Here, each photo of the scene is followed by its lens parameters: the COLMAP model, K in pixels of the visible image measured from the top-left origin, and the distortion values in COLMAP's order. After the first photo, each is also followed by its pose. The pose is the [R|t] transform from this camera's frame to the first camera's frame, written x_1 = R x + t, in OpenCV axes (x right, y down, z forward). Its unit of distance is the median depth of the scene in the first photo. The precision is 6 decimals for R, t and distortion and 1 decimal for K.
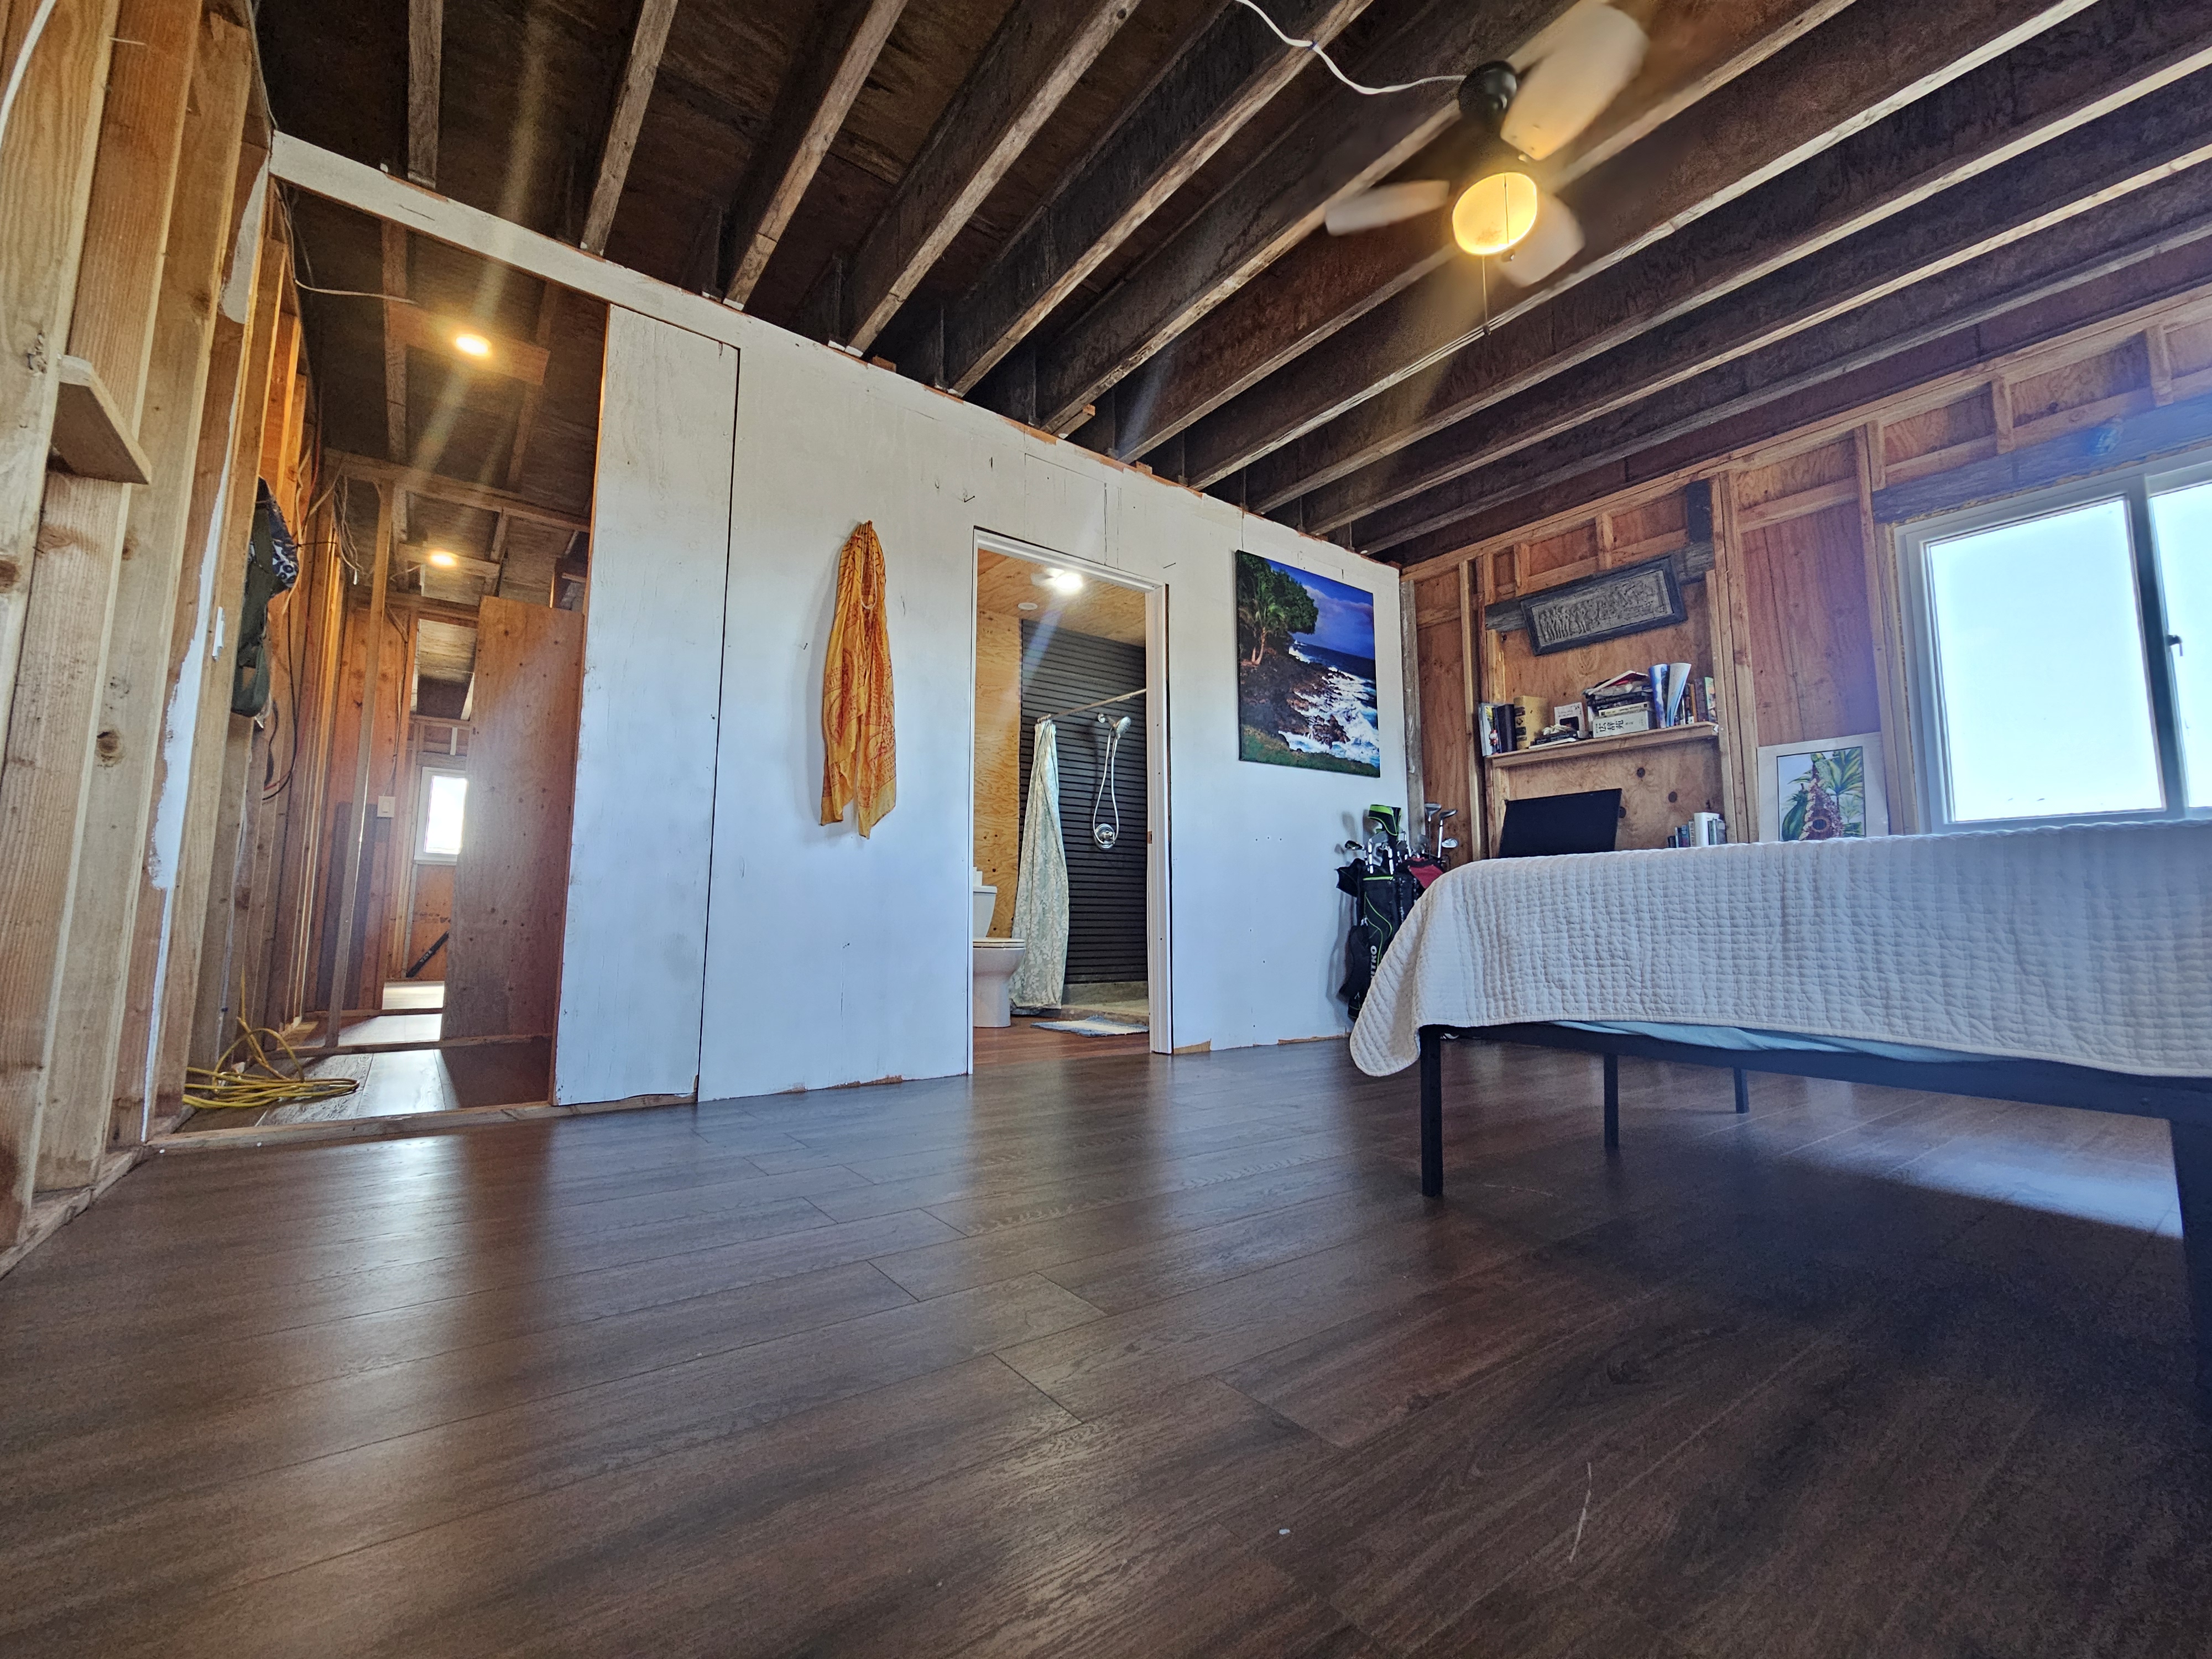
lens RADIAL K [[906.2, 0, 1119.5], [0, 906.2, 825.2], [0, 0, 1]] dist [0.000492, -0.001070]
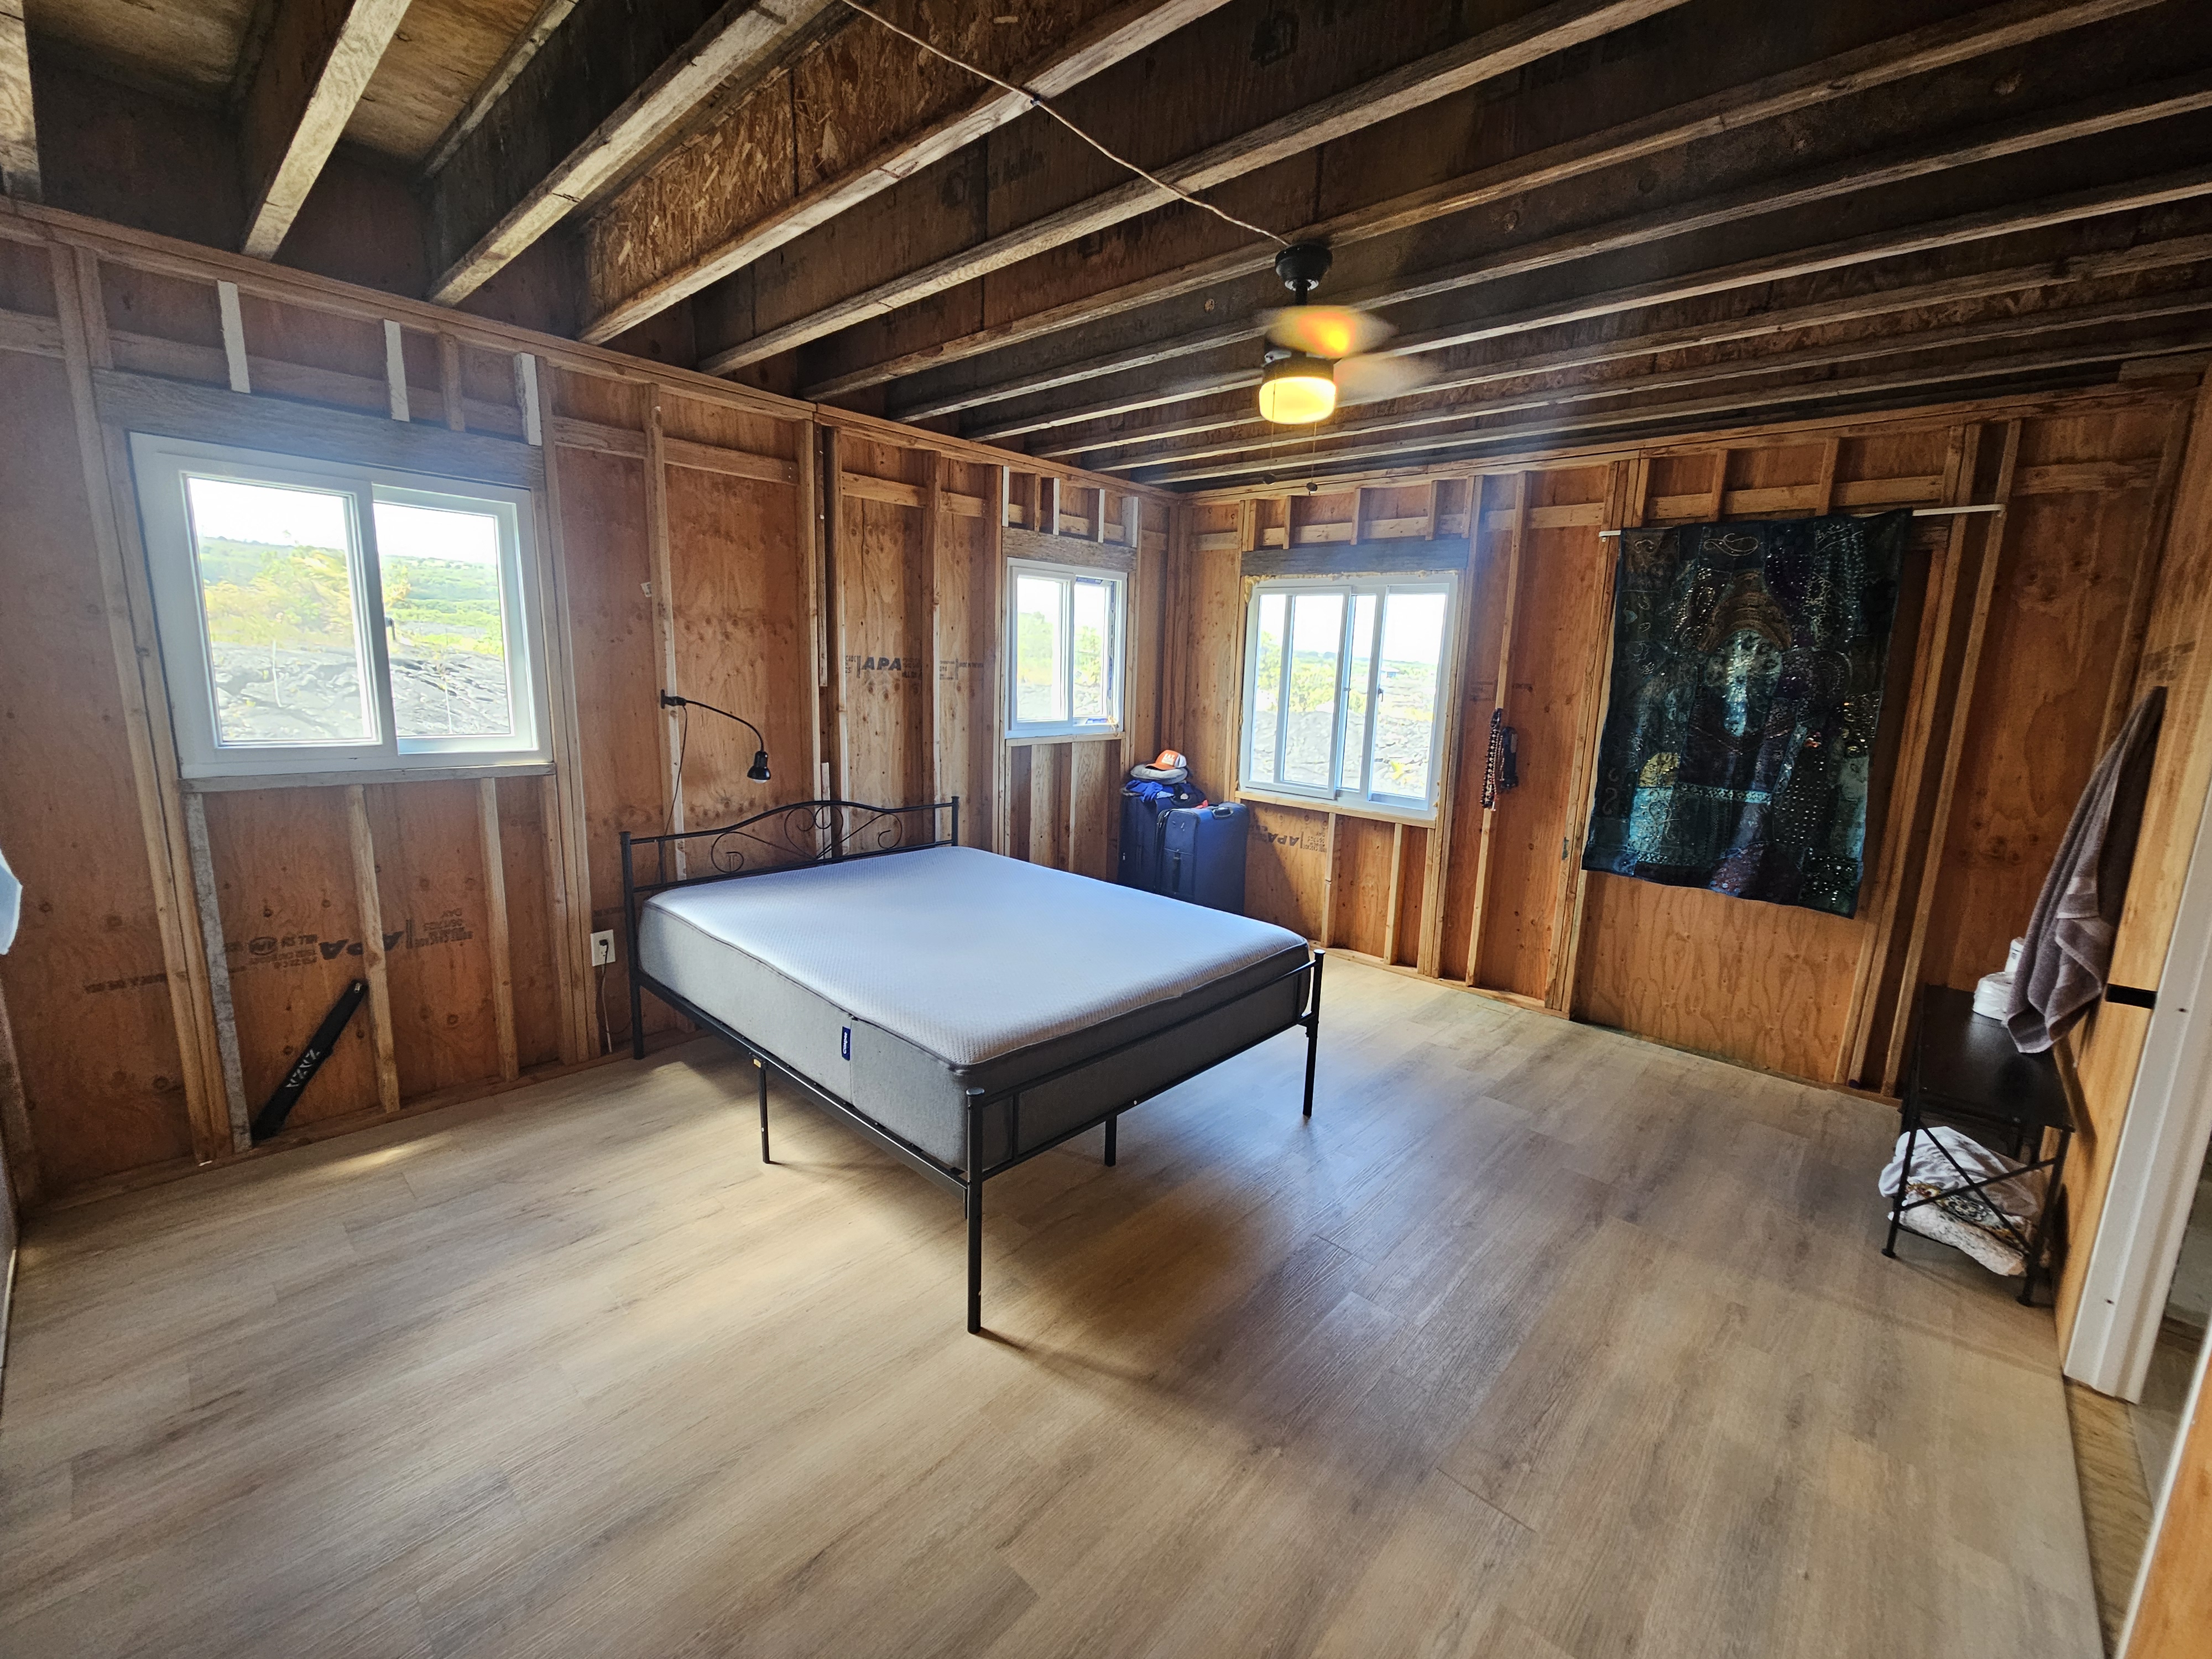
lens RADIAL K [[909.6, 0, 1107.7], [0, 909.6, 829.9], [0, 0, 1]] dist [0.002632, 0.000056]
pose [[0.983713, -0.005361, 0.179667, -1.027660], [-0.049193, 0.953364, 0.297787, -0.091067], [-0.172885, -0.301775, 0.937573, 1.274826]]
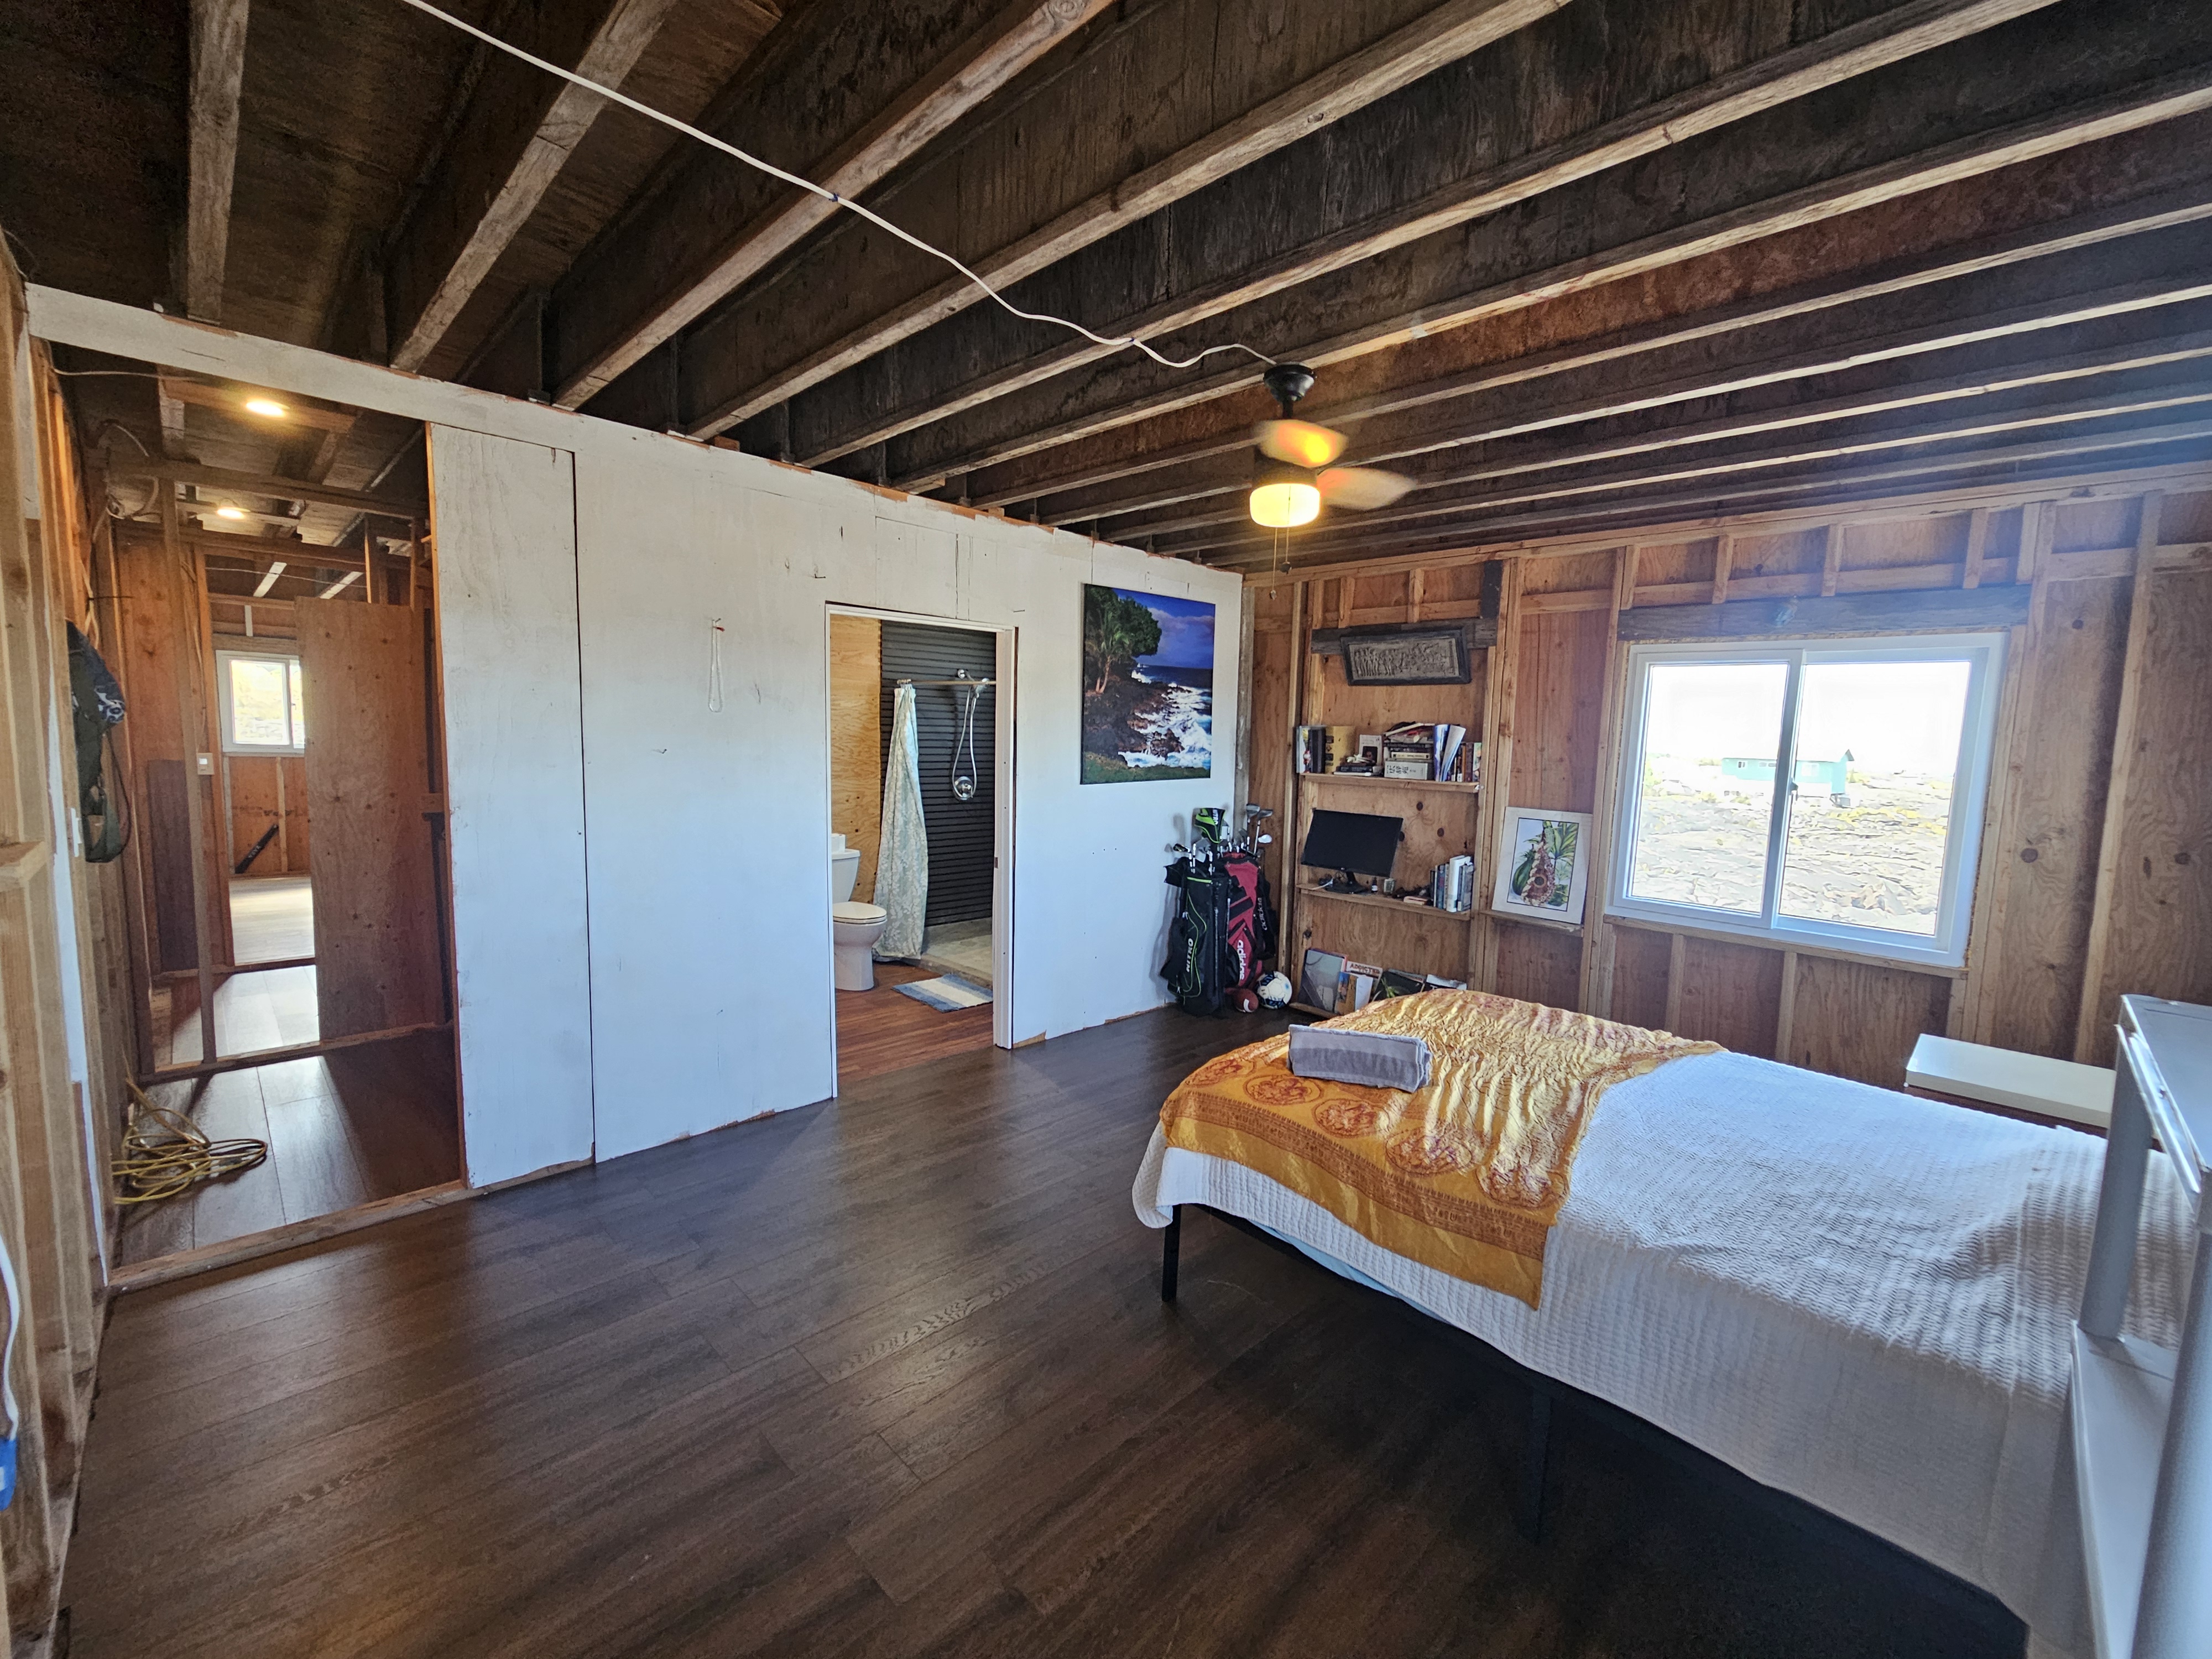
lens RADIAL K [[902.4, 0, 1118.8], [0, 902.4, 825.9], [0, 0, 1]] dist [-0.003095, -0.000377]
pose [[0.990402, 0.012440, 0.137659, 0.025127], [-0.042031, 0.975884, 0.214207, -0.238163], [-0.131675, -0.217937, 0.967039, -0.075512]]
